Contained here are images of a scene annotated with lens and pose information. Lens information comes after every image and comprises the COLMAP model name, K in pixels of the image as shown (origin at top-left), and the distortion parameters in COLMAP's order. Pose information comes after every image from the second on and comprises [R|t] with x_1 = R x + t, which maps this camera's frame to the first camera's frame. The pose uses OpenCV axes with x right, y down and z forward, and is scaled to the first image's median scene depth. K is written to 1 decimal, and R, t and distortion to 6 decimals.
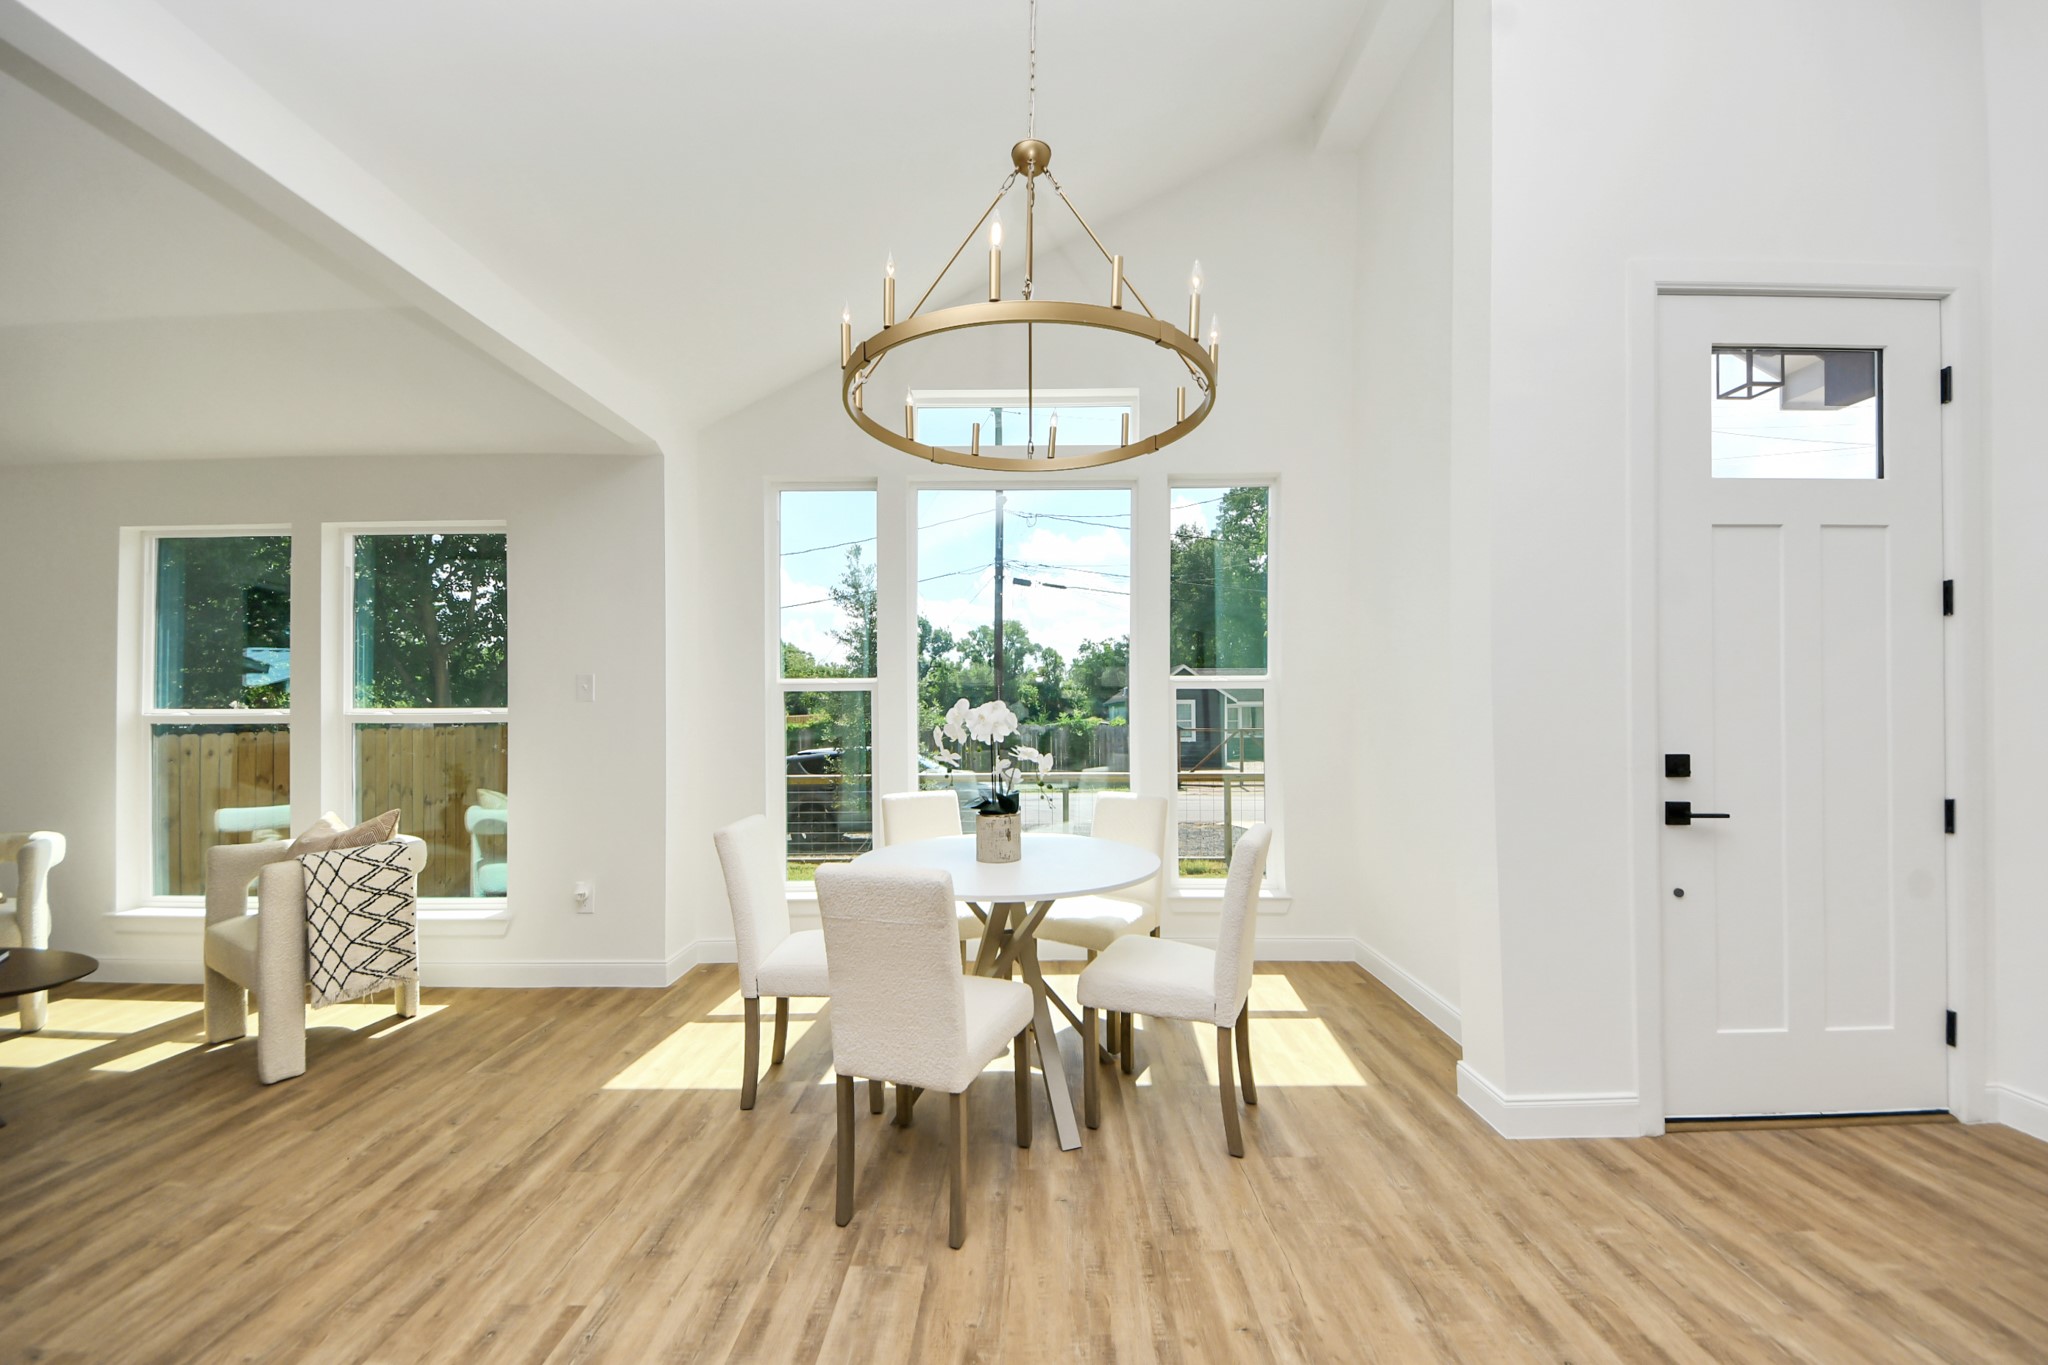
lens RADIAL K [[750.3, 0, 1026.0], [0, 750.3, 695.2], [0, 0, 1]] dist [-0.011076, -0.004062]
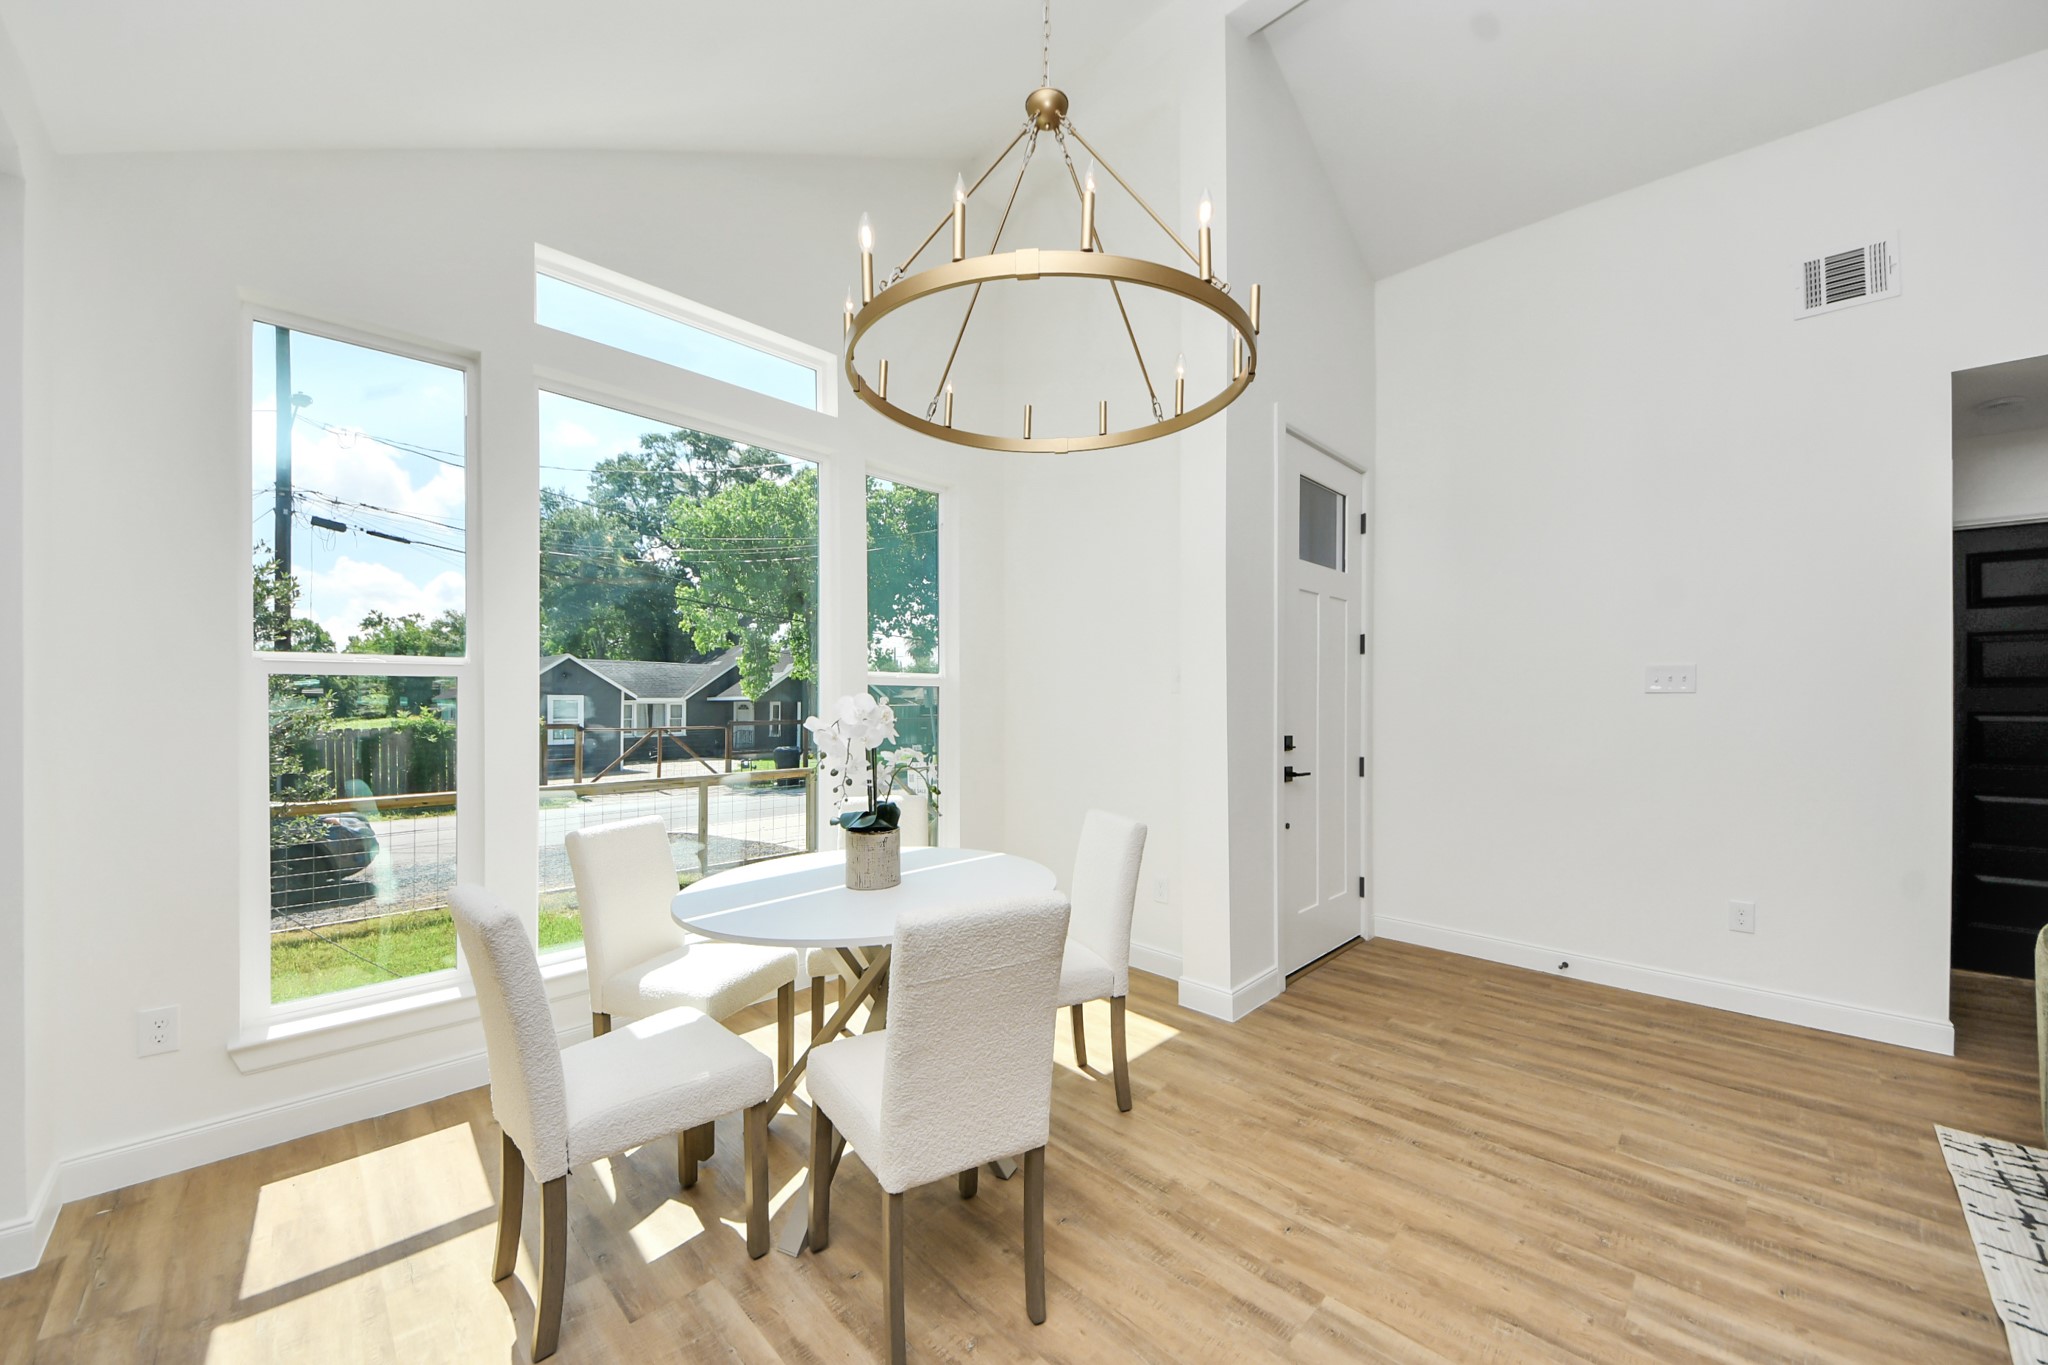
lens RADIAL K [[746.6, 0, 1030.7], [0, 746.6, 704.1], [0, 0, 1]] dist [0.004121, -0.007611]
pose [[0.696126, 0.002584, 0.717915, -0.605146], [-0.014867, 0.999831, 0.010818, 0.008869], [-0.717766, -0.018204, 0.696047, 0.344363]]
